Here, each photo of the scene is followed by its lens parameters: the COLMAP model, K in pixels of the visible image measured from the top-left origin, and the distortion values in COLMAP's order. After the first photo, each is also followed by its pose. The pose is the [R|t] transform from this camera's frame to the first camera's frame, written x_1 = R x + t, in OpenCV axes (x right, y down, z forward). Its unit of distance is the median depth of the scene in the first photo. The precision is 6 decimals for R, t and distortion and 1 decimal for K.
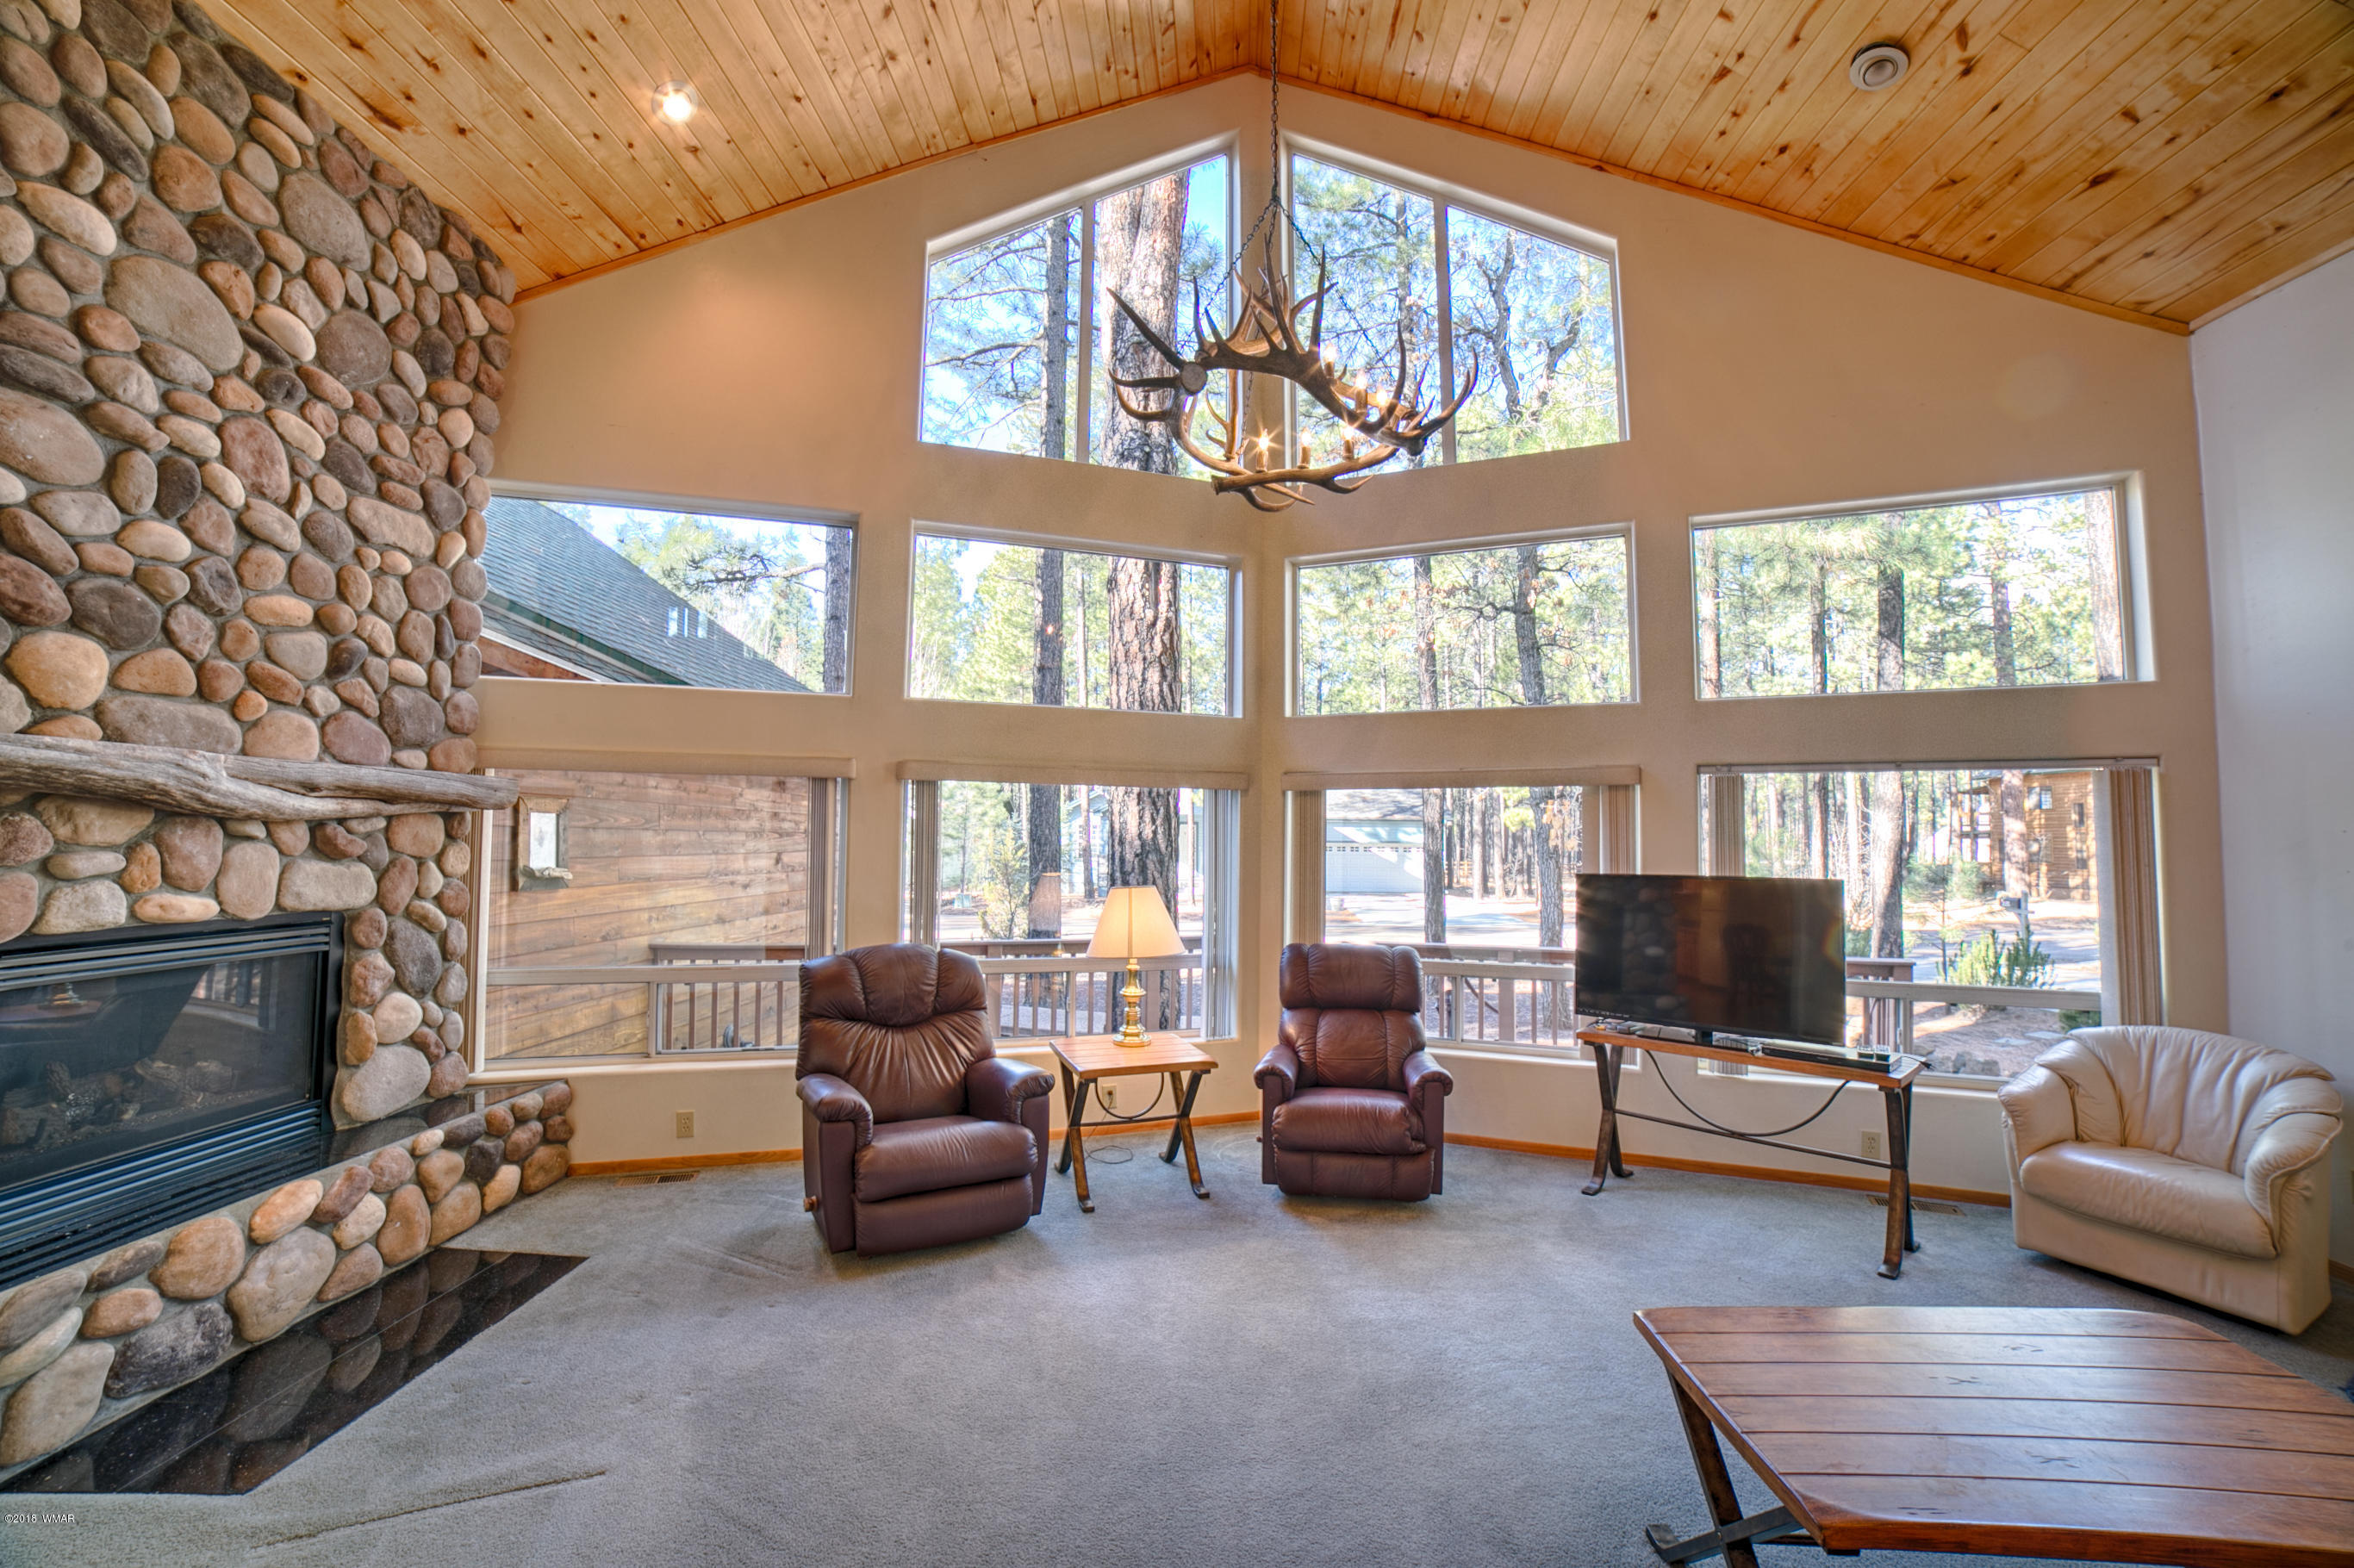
lens RADIAL K [[962.2, 0, 1177.0], [0, 962.2, 784.0], [0, 0, 1]] dist [-0.107932, 0.037911]
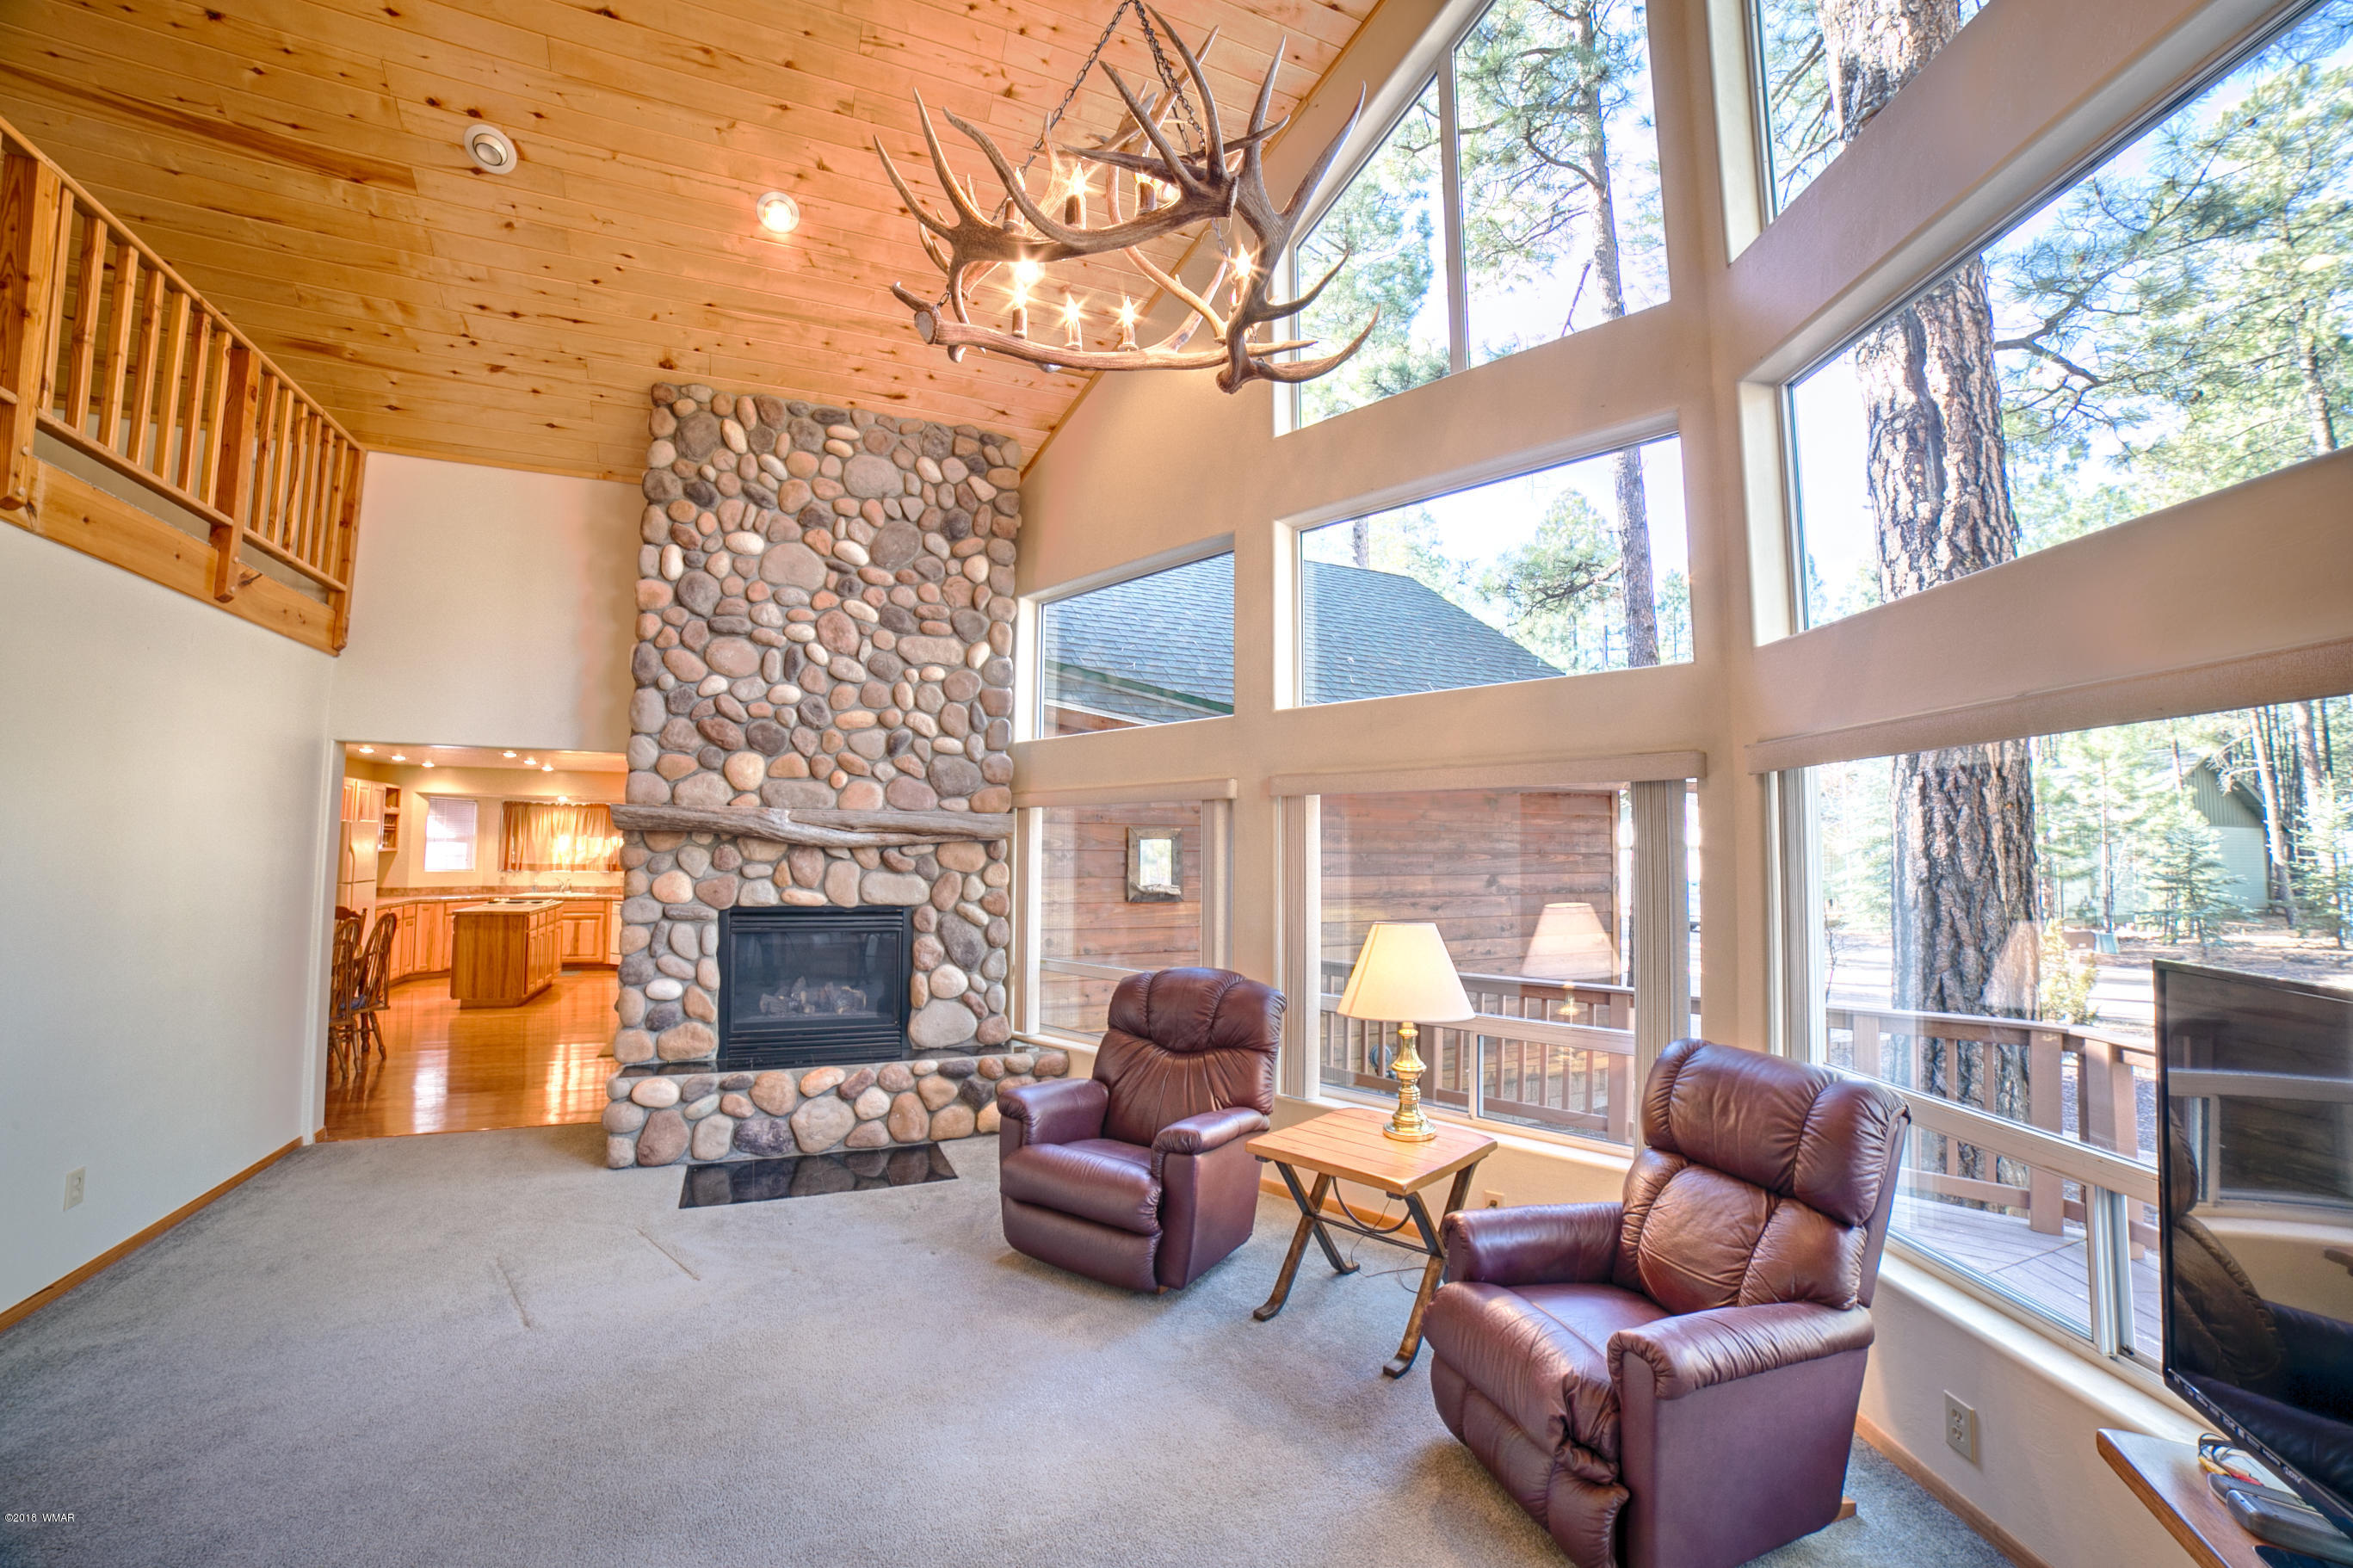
lens RADIAL K [[961.8, 0, 1176.5], [0, 961.8, 784.0], [0, 0, 1]] dist [-0.107932, 0.037911]
pose [[0.426873, -0.070115, -0.901590, 0.752021], [0.047412, 0.997354, -0.055114, 0.044523], [0.903068, -0.019219, 0.429067, 0.720168]]
